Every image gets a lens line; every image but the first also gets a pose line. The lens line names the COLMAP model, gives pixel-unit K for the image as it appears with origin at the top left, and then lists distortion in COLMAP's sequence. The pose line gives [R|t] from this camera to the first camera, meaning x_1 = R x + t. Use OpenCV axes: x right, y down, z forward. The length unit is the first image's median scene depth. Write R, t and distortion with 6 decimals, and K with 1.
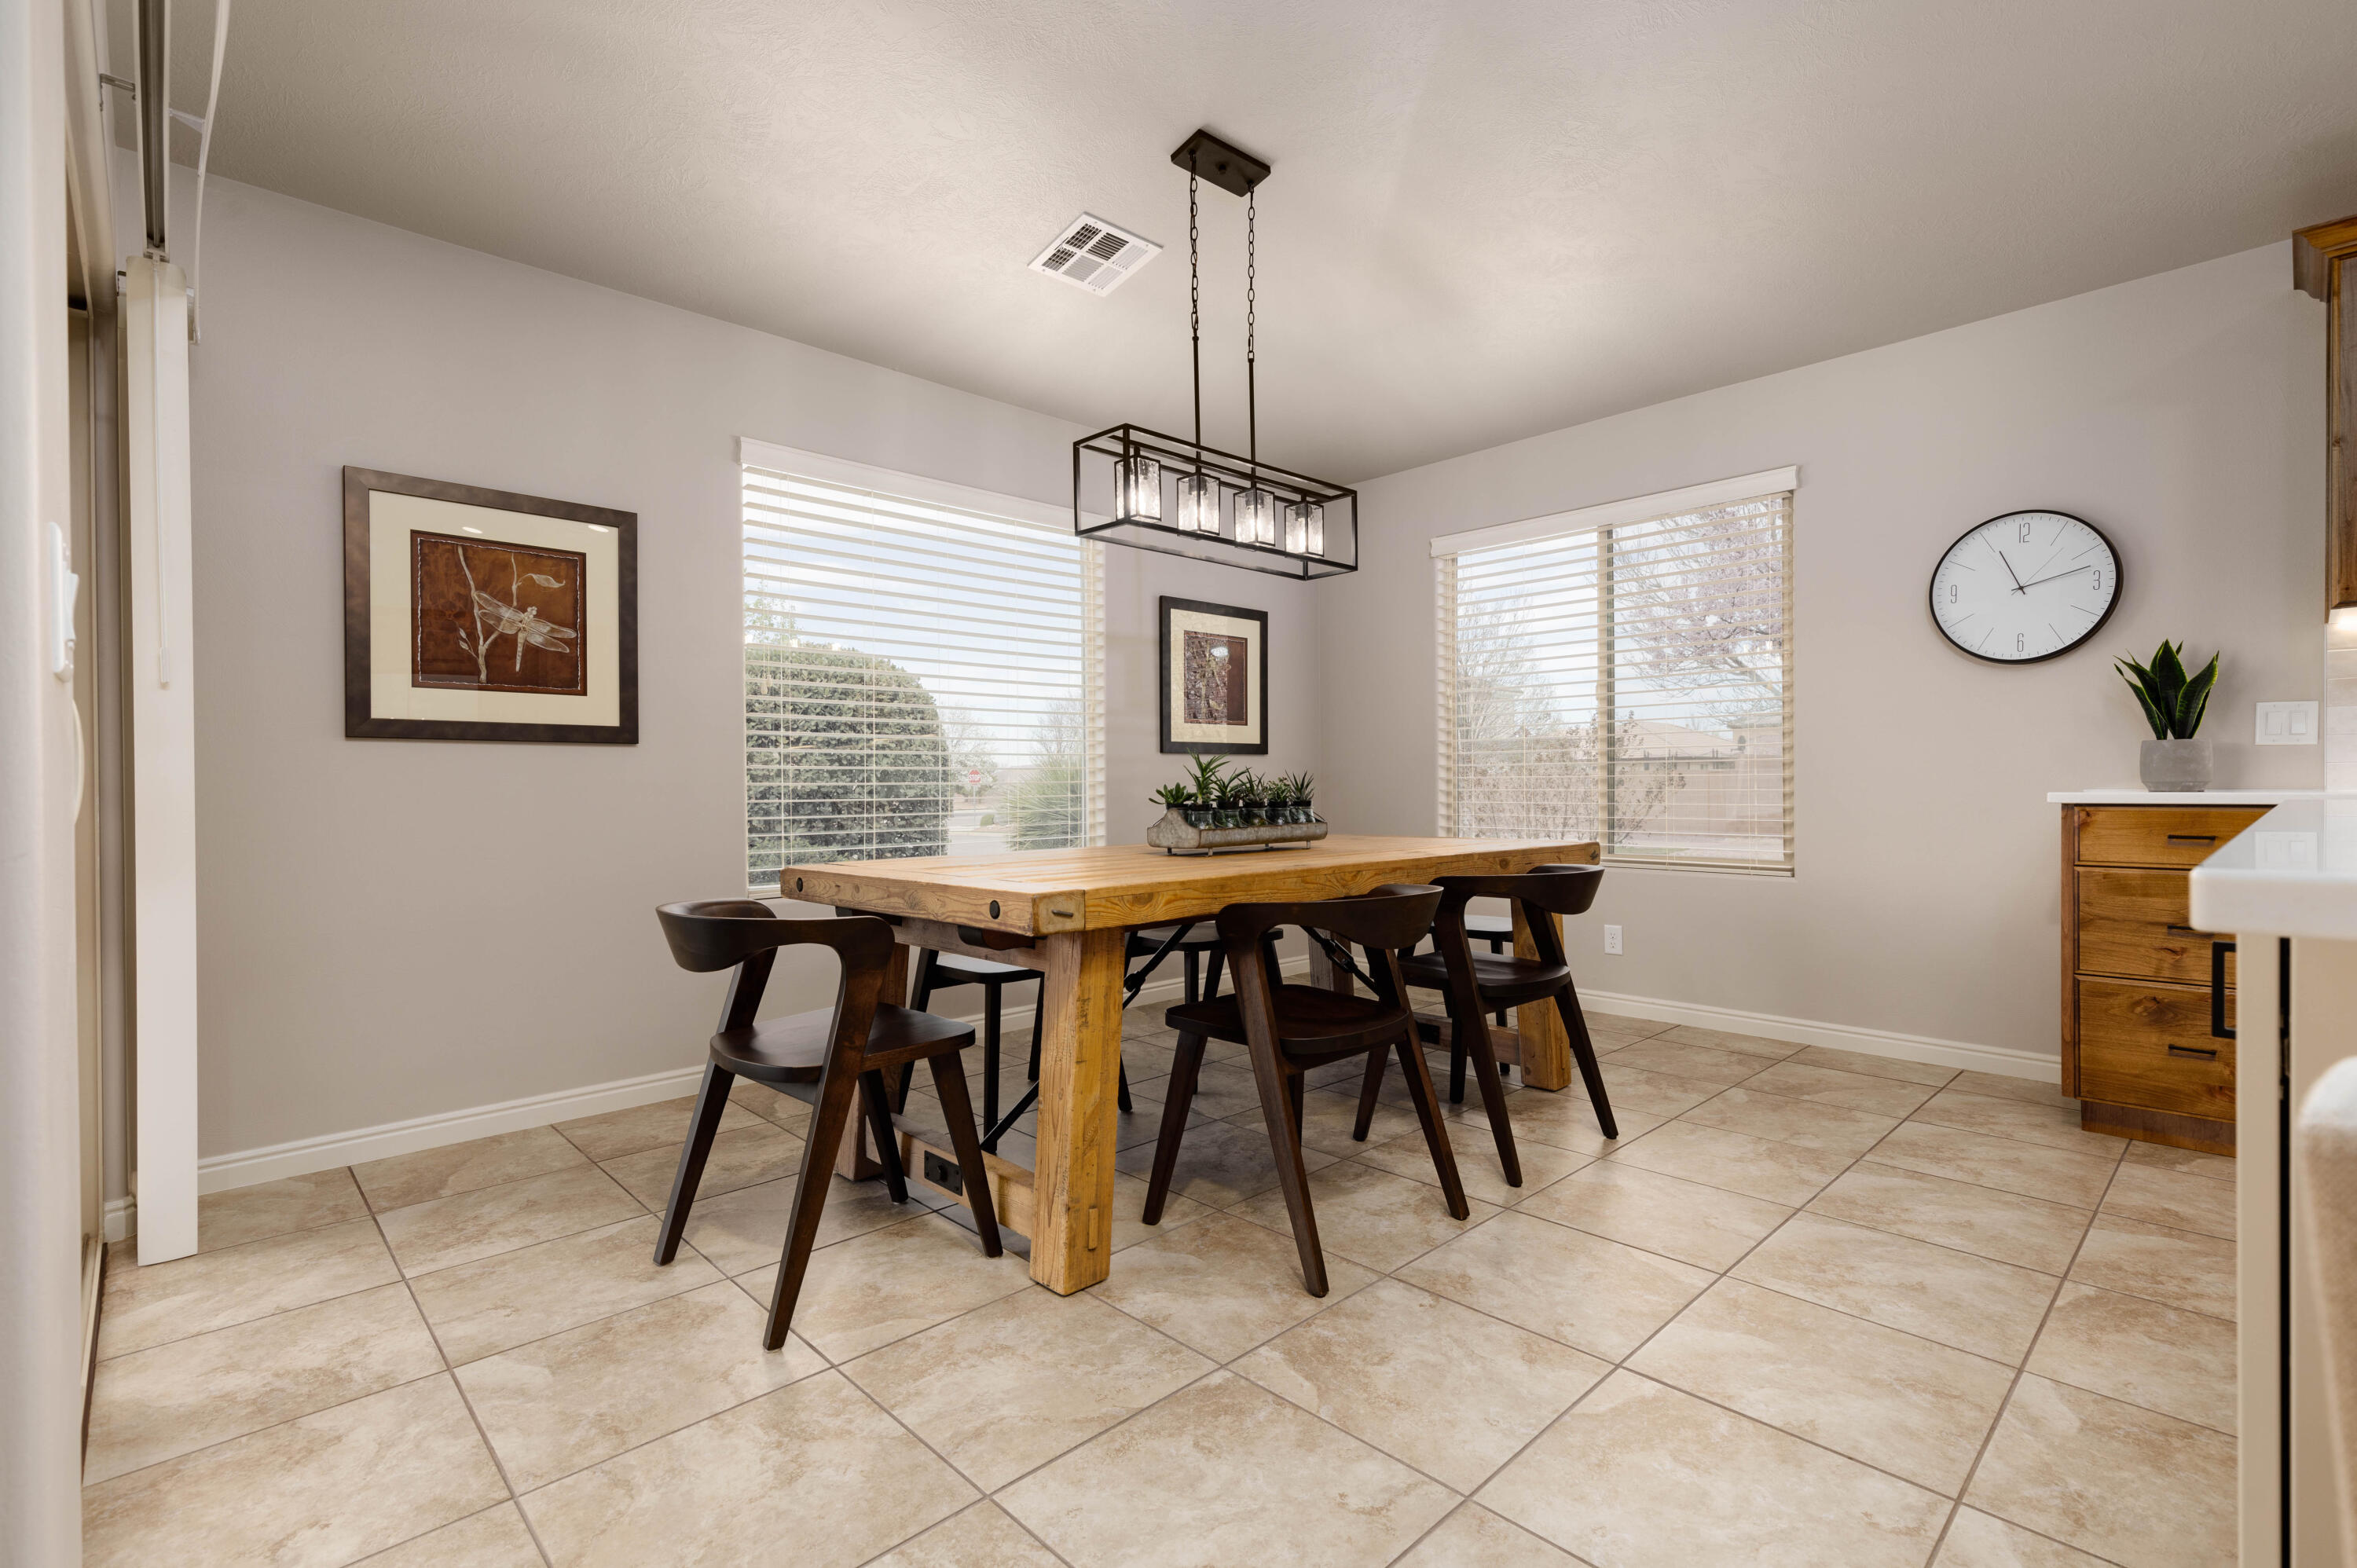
lens RADIAL K [[1068.0, 0, 1189.0], [0, 1068.0, 798.0], [0, 0, 1]] dist [0.004128, -0.001177]
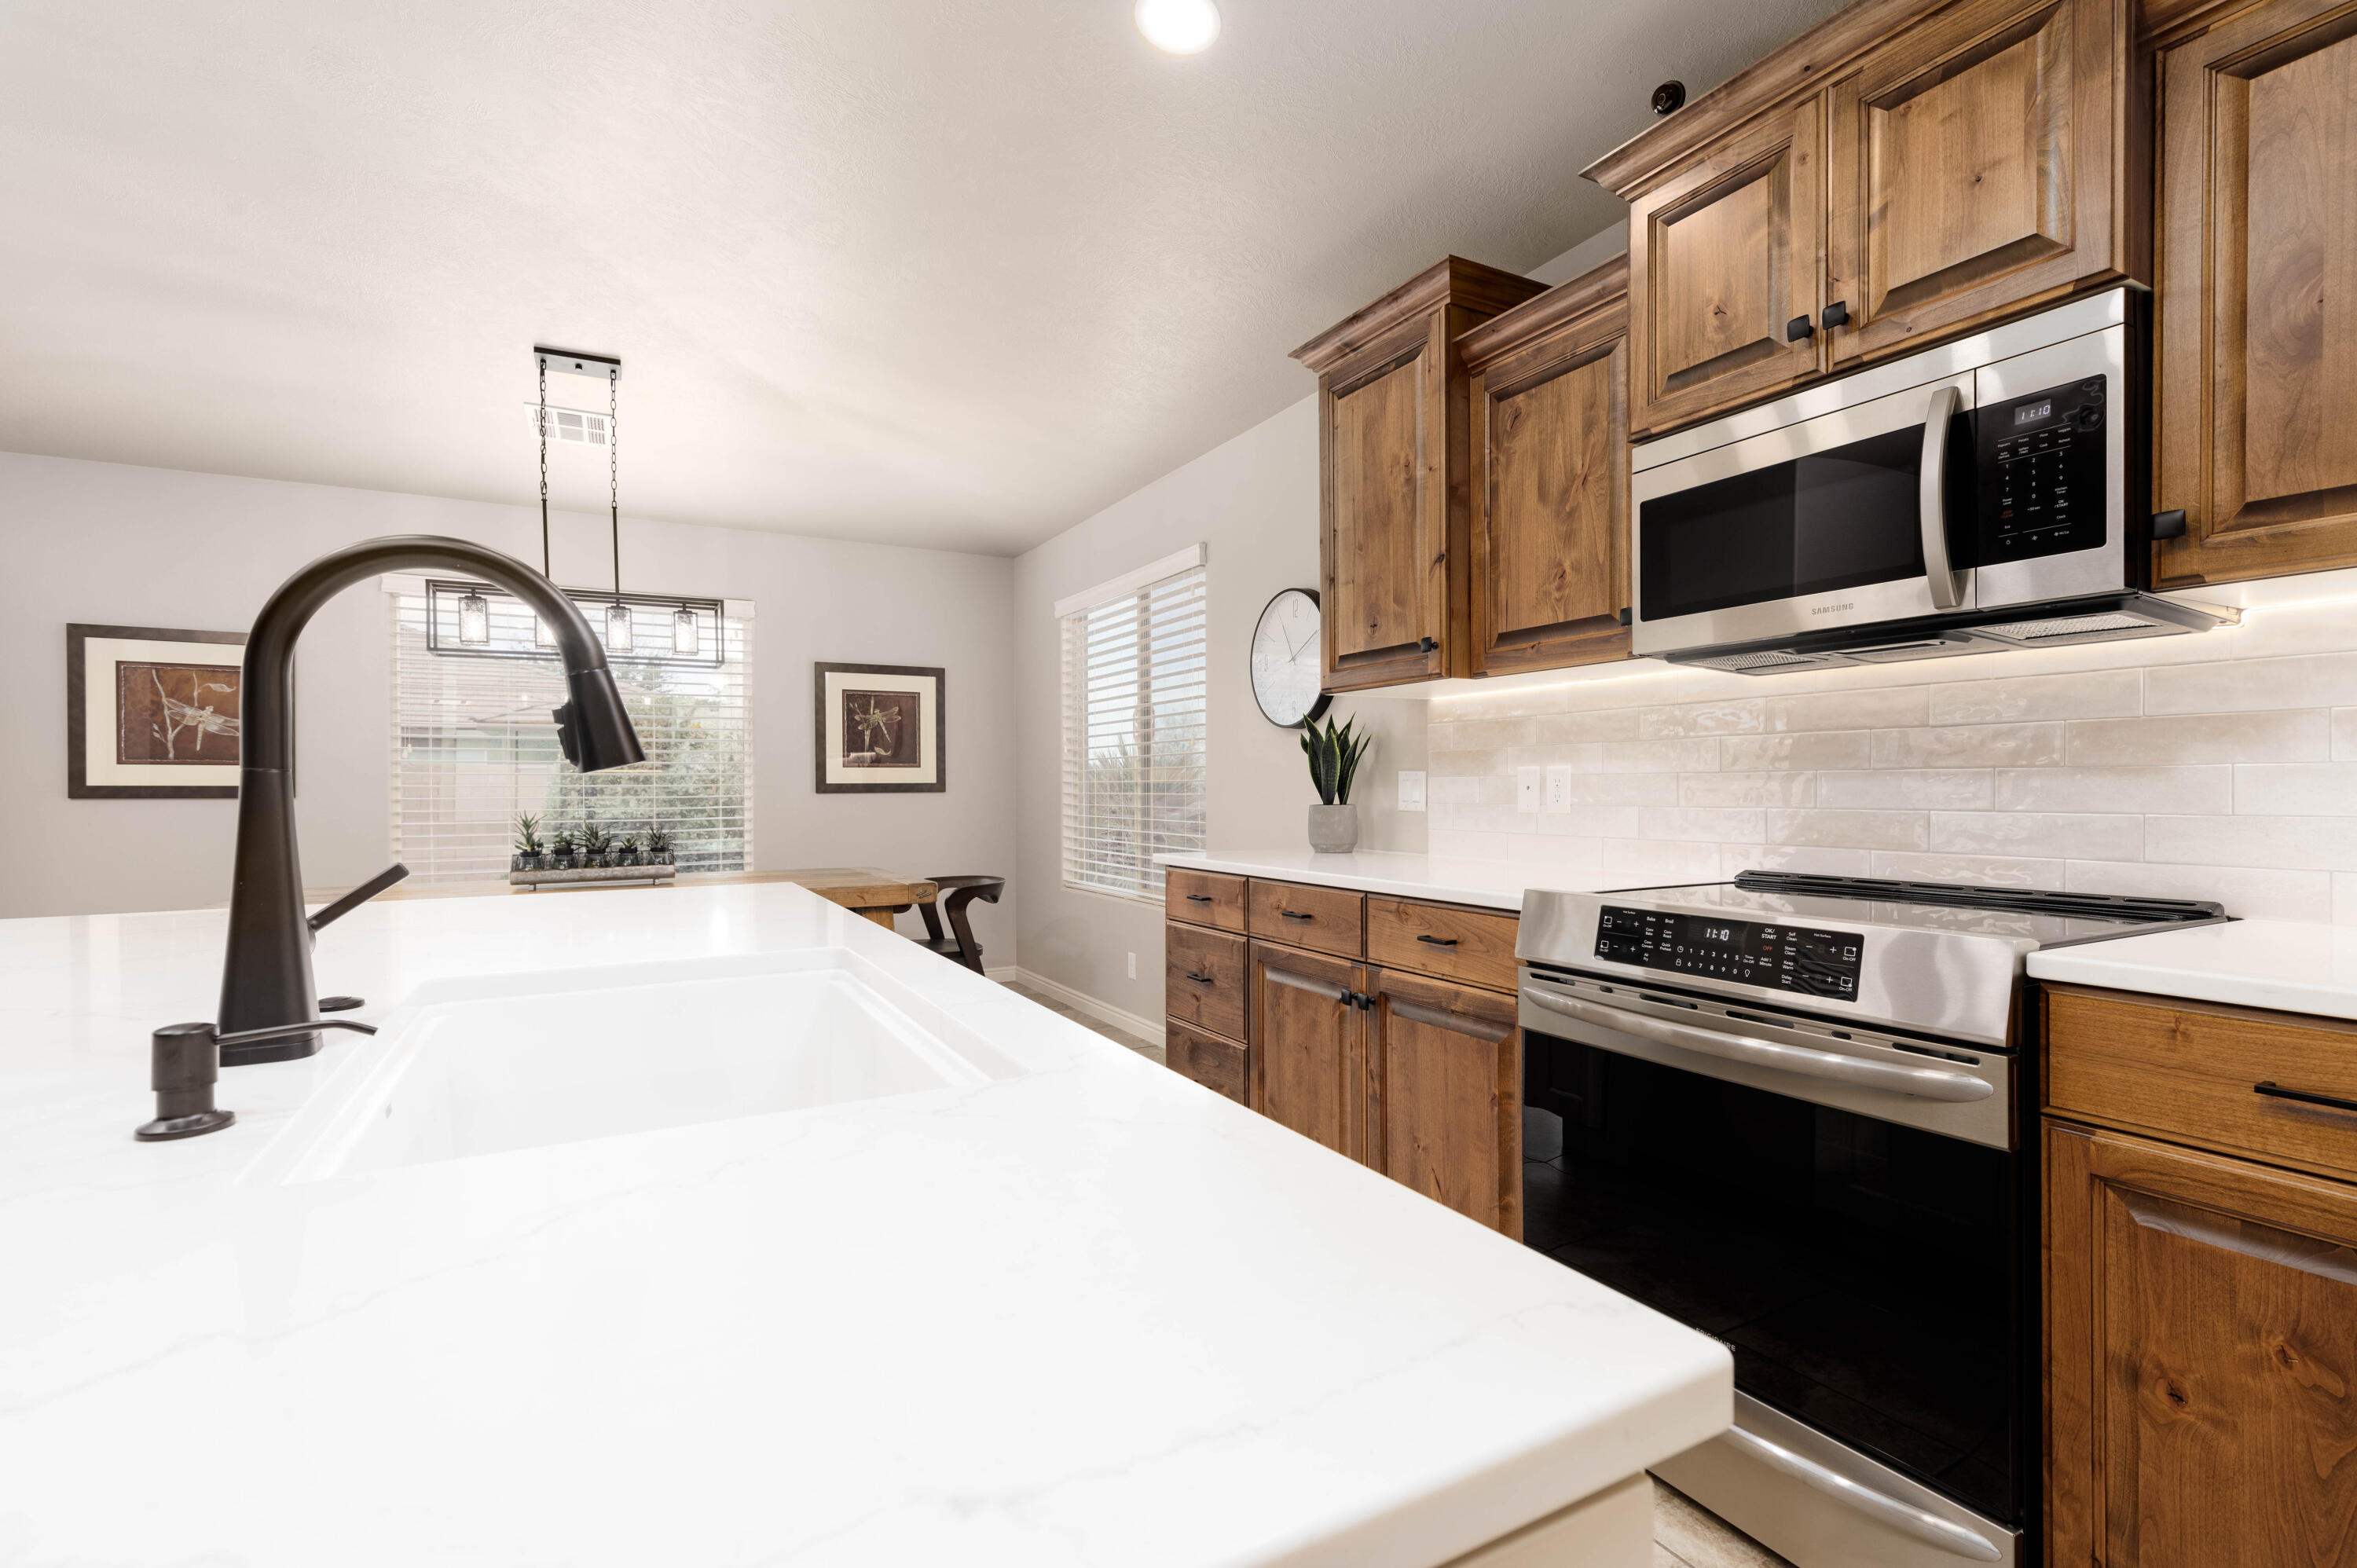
lens RADIAL K [[1068.0, 0, 1193.0], [0, 1068.0, 795.2], [0, 0, 1]] dist [0.004128, -0.001177]
pose [[0.969031, 0.004471, -0.246898, 1.066451], [-0.005322, 0.999982, -0.002779, -0.060923], [0.246881, 0.004007, 0.969037, -0.086542]]
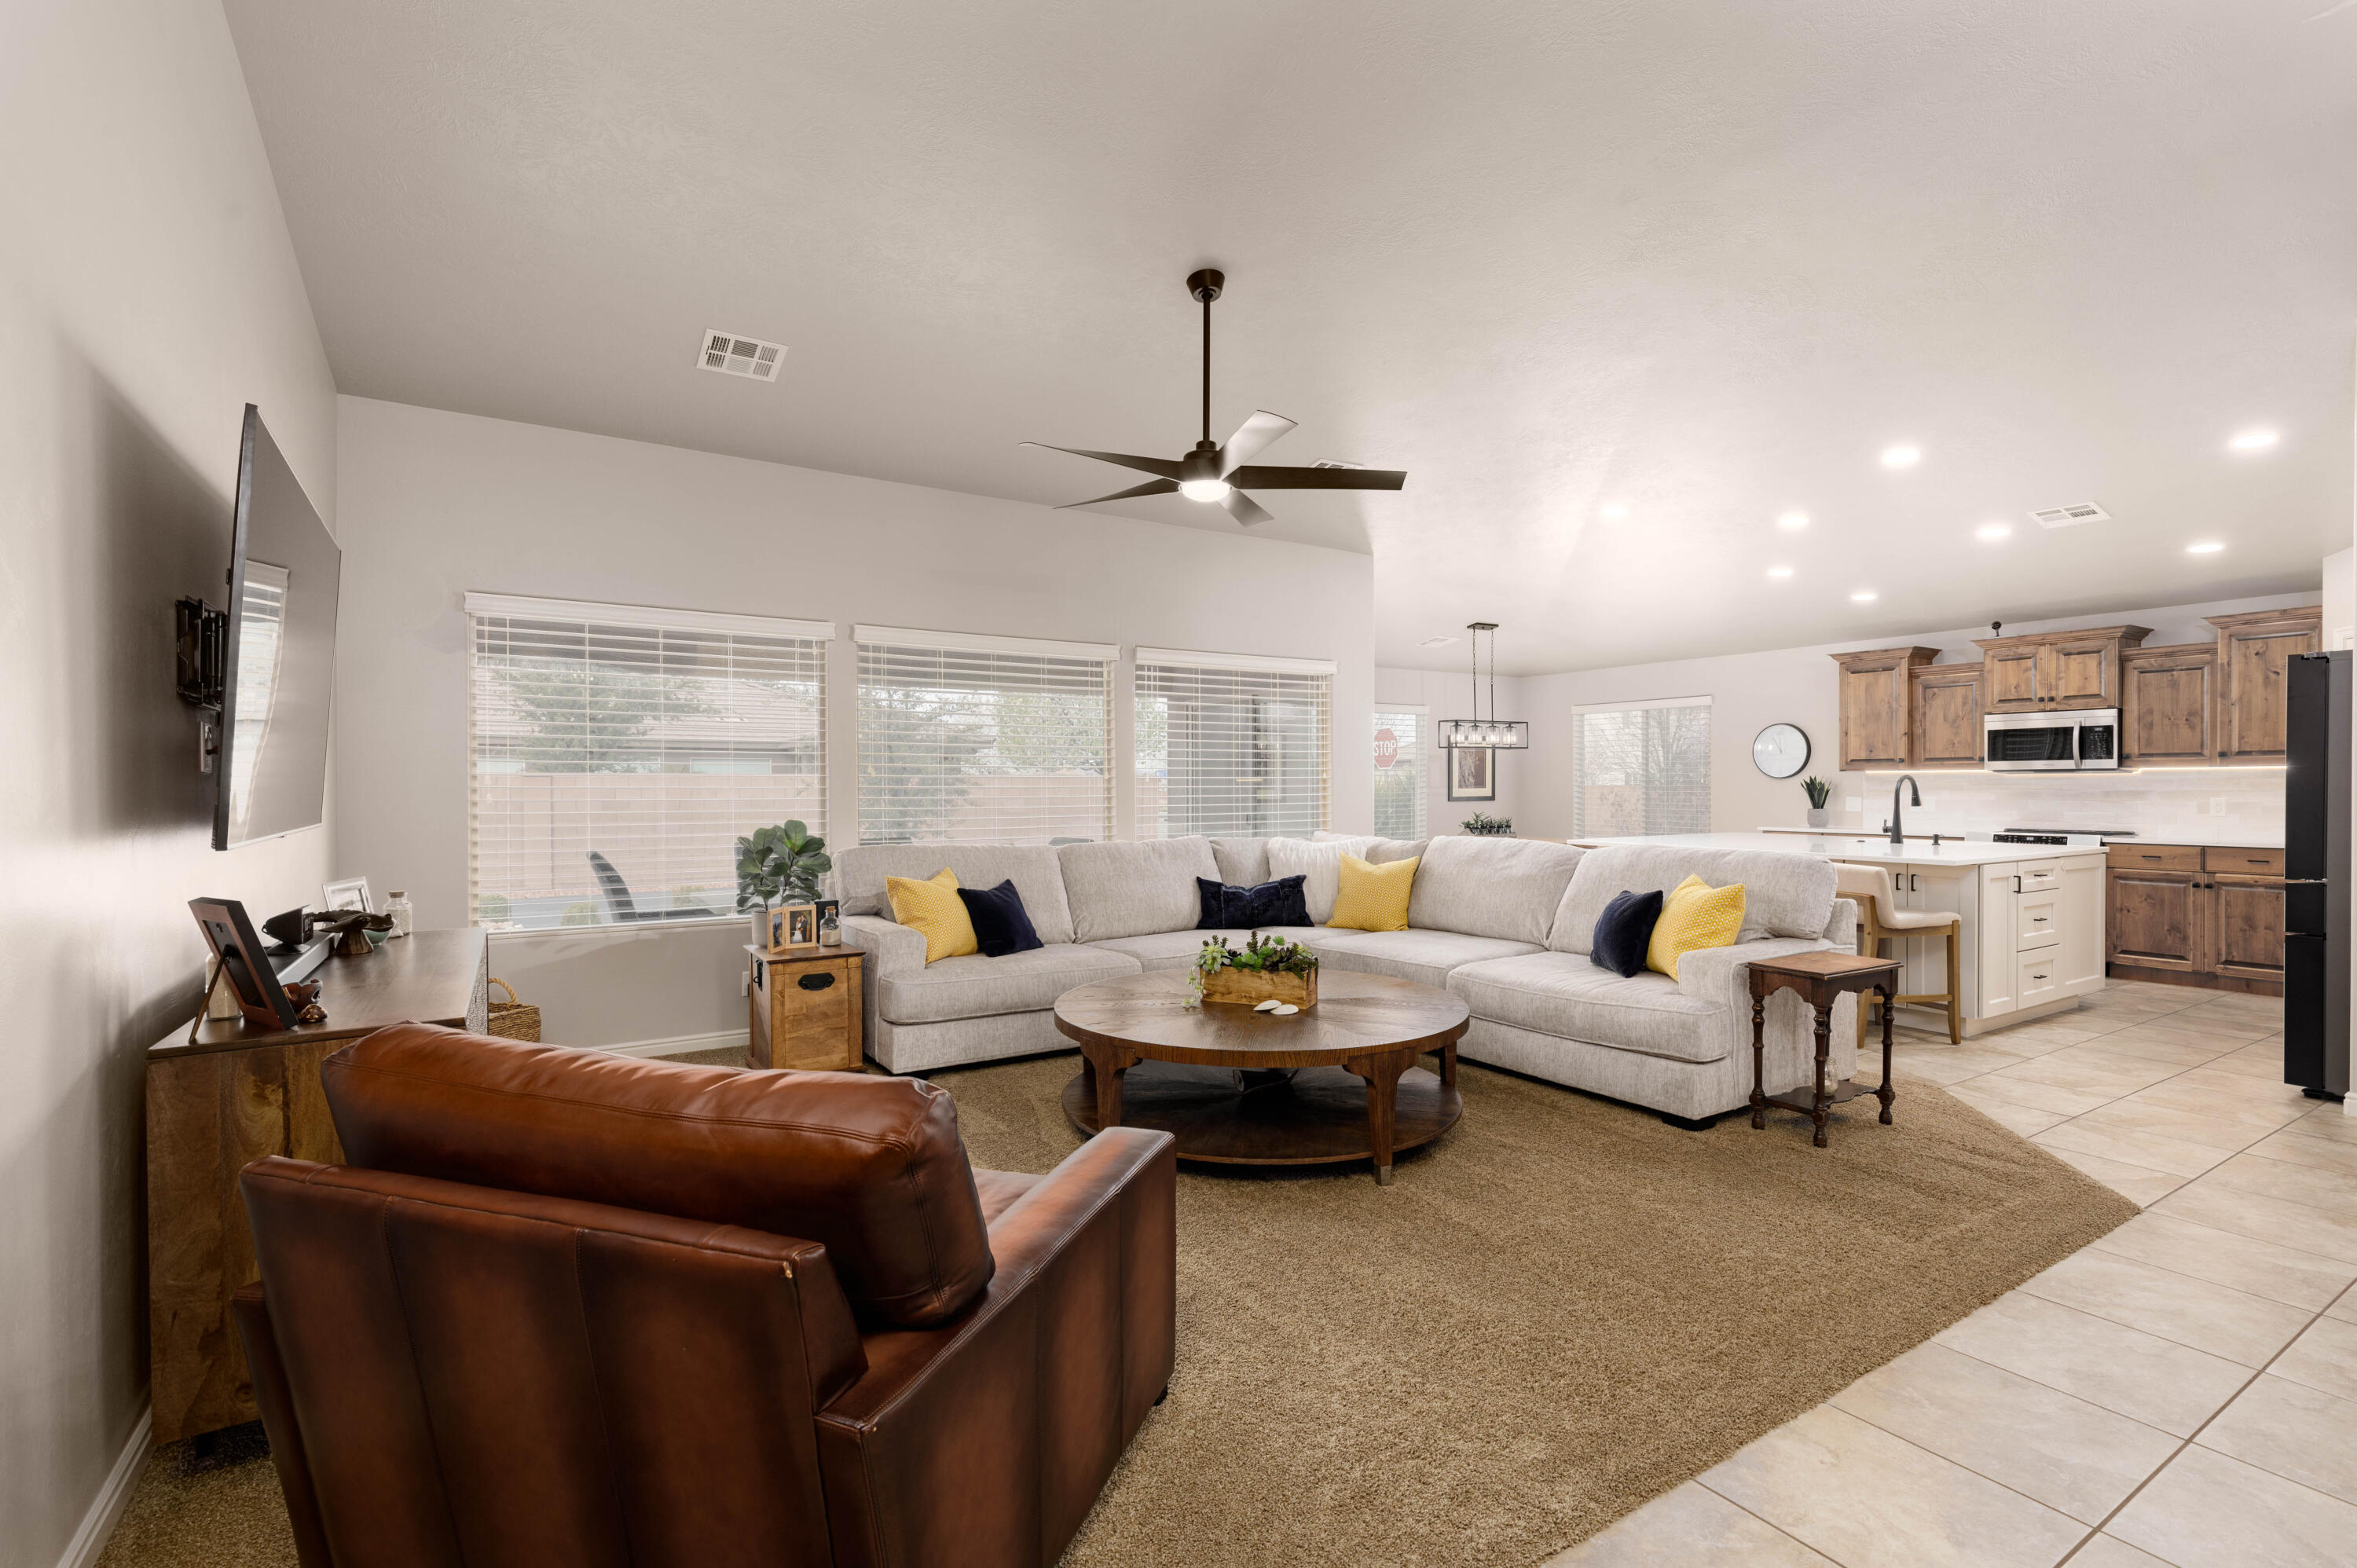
lens RADIAL K [[1068.0, 0, 1186.3], [0, 1068.0, 797.2], [0, 0, 1]] dist [0.004128, -0.001177]
pose [[0.979700, 0.006115, -0.200377, -0.190250], [-0.006321, 0.999980, -0.000389, -0.075007], [0.200370, 0.001648, 0.979719, -2.253160]]
